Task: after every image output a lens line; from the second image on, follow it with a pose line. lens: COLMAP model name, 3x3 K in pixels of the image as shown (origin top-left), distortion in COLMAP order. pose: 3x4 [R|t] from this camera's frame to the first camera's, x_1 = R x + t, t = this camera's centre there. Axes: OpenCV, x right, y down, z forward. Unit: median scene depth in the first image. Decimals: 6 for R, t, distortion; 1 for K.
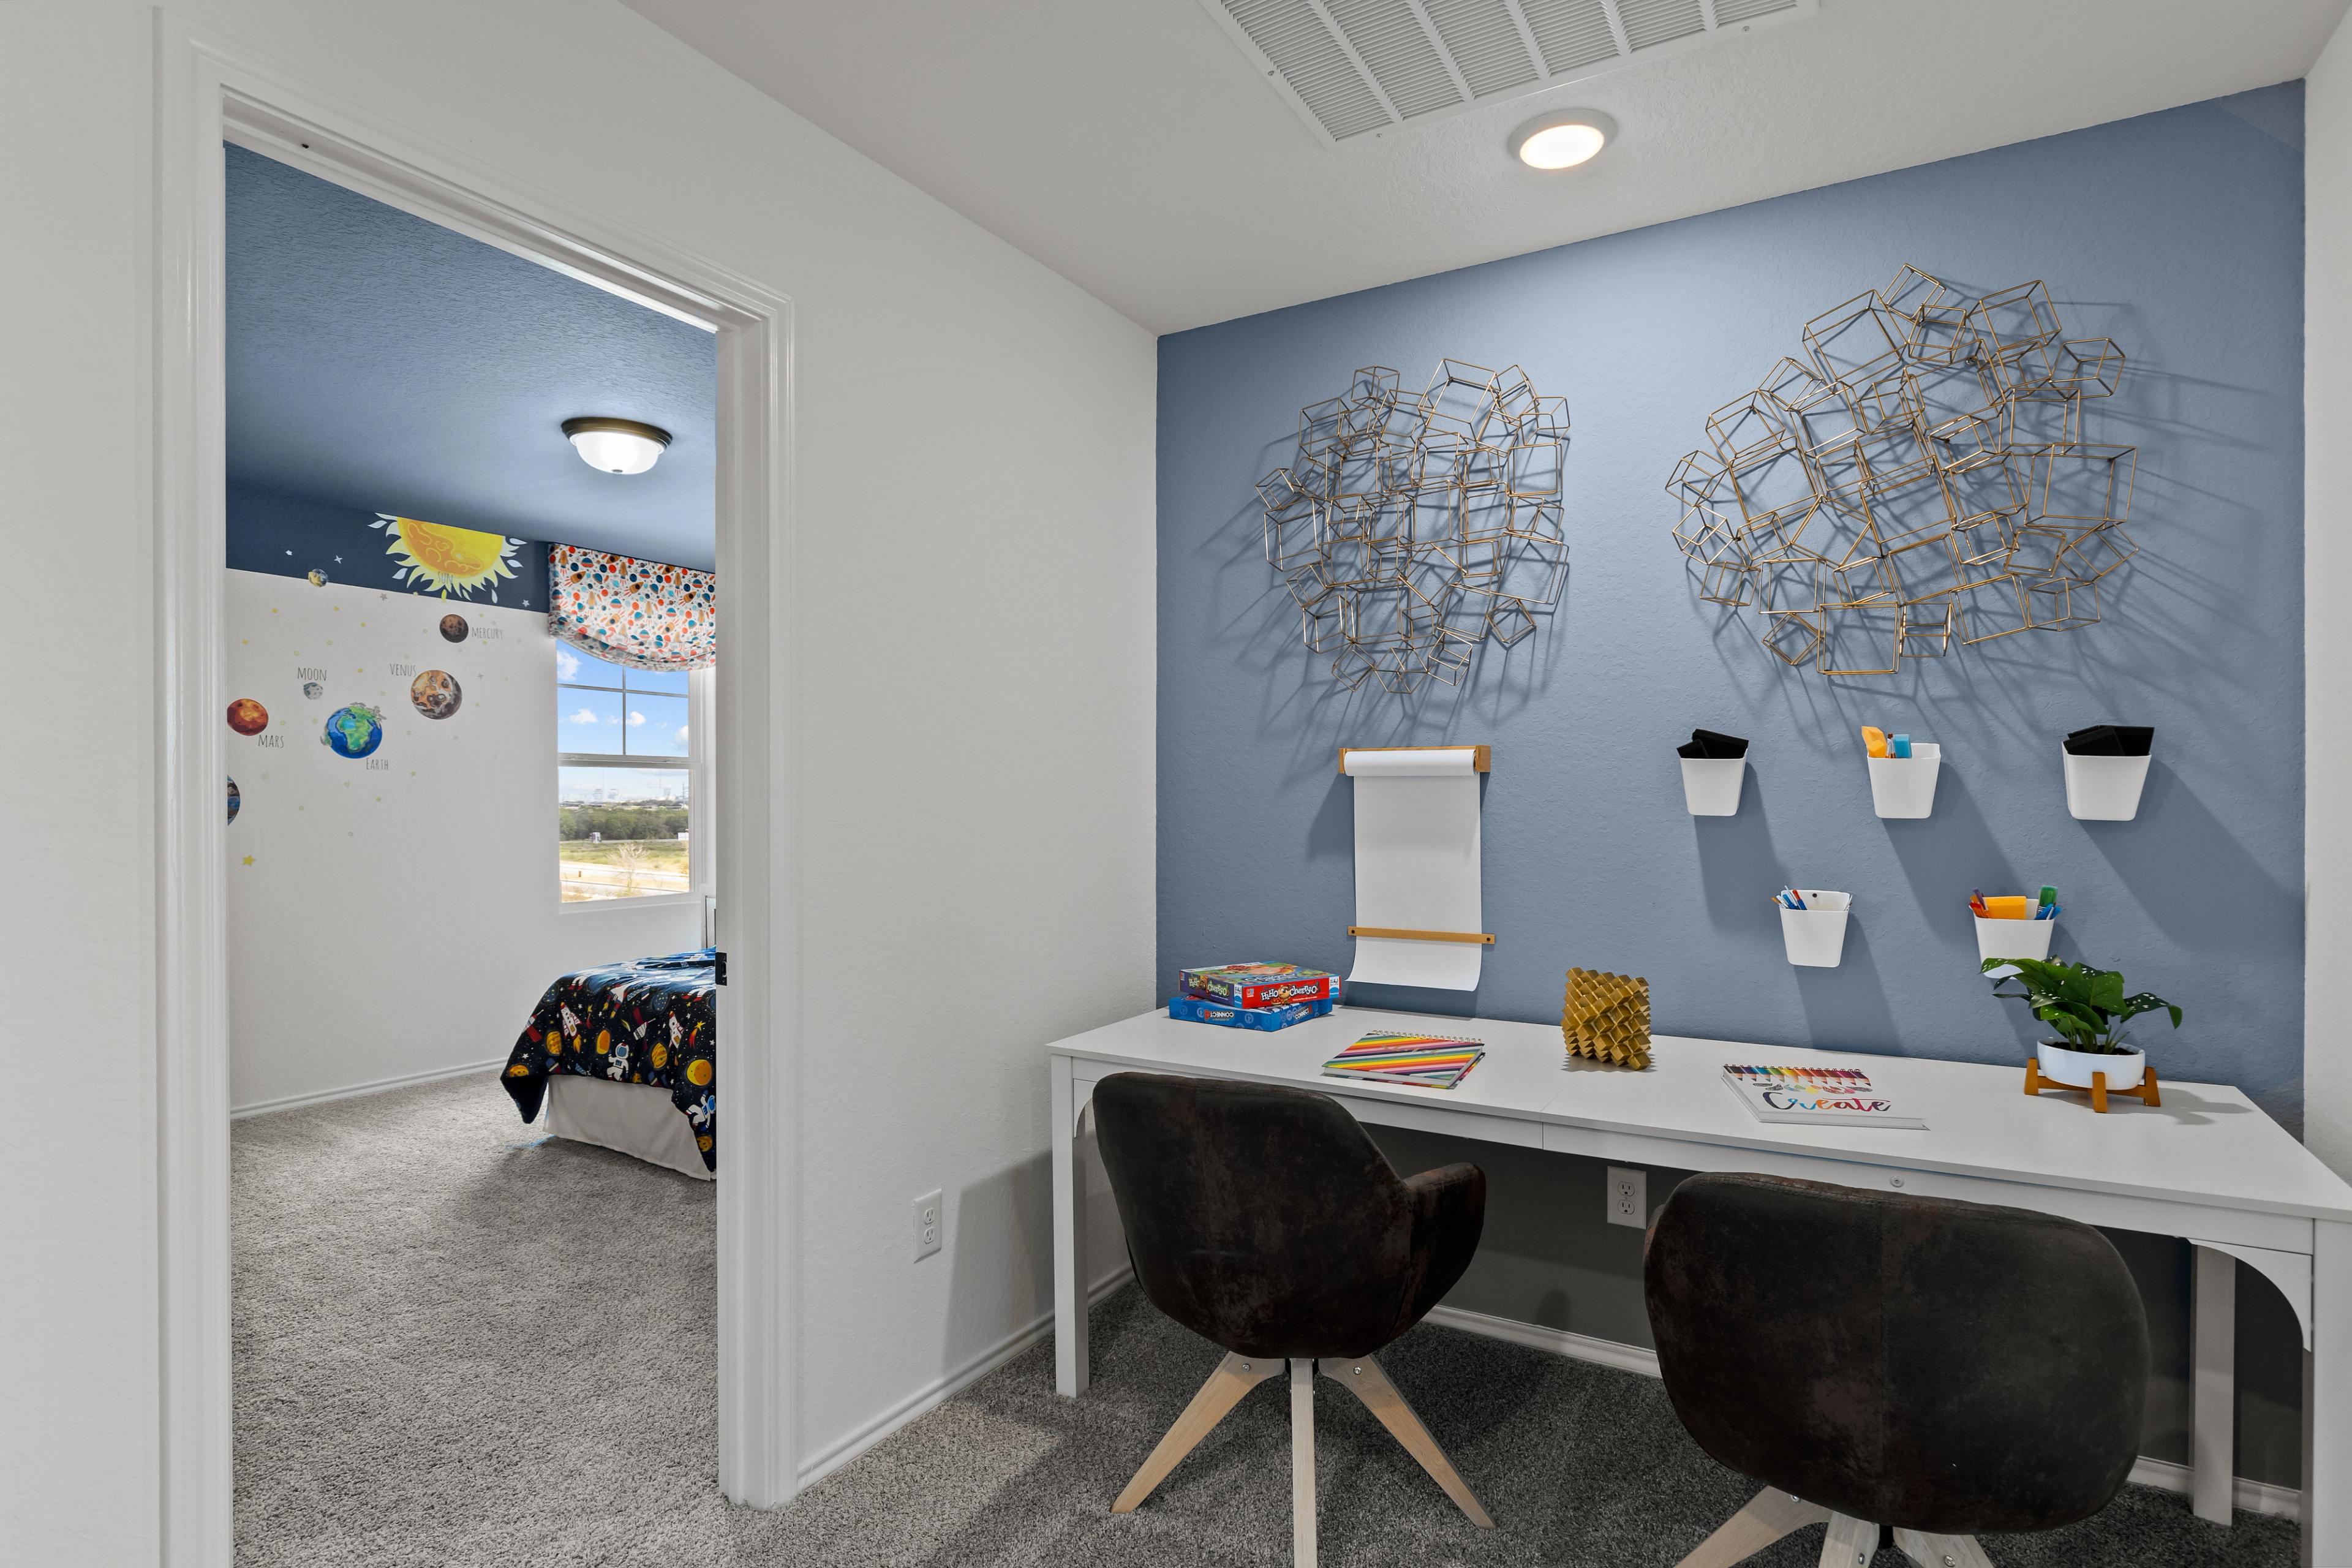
lens RADIAL K [[1190.2, 0, 1170.0], [0, 1190.2, 801.9], [0, 0, 1]] dist [-0.005361, -0.000234]
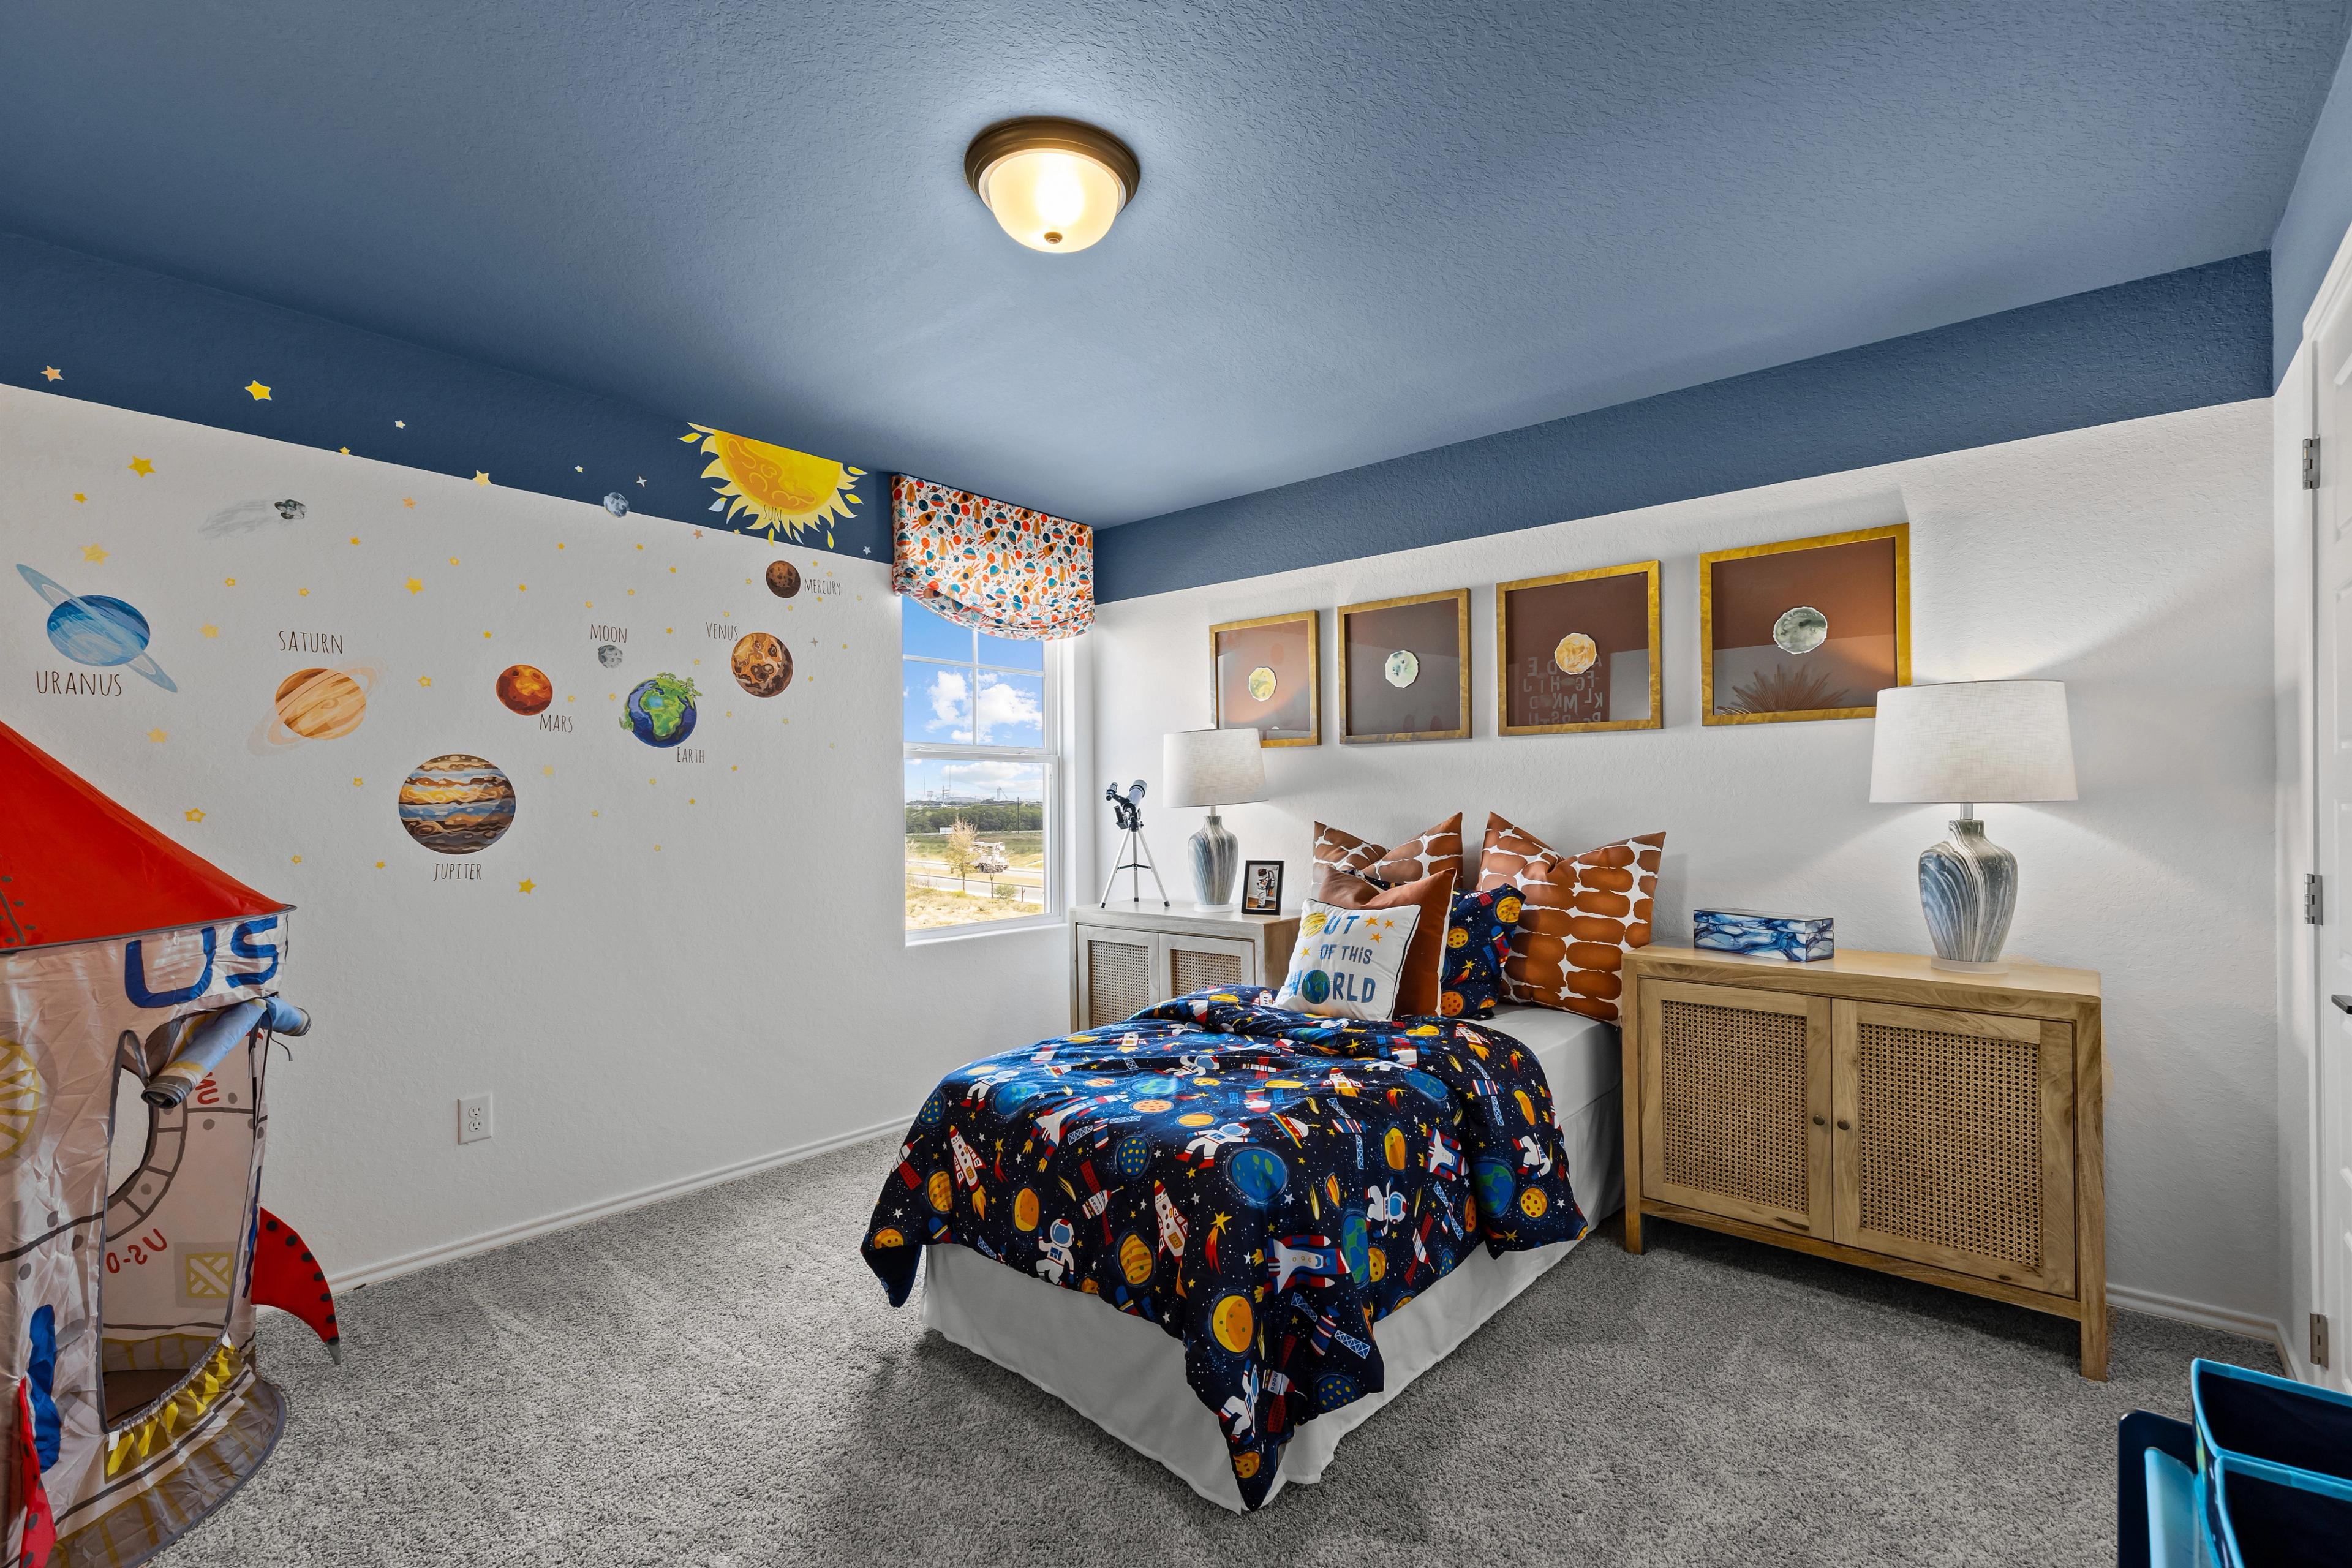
lens RADIAL K [[1042.4, 0, 1178.9], [0, 1042.4, 794.4], [0, 0, 1]] dist [0.002435, -0.000044]
pose [[0.985741, -0.005454, -0.168184, -0.244746], [0.004380, 0.999968, -0.006757, -0.000915], [0.168215, 0.005924, 0.985733, 0.389848]]
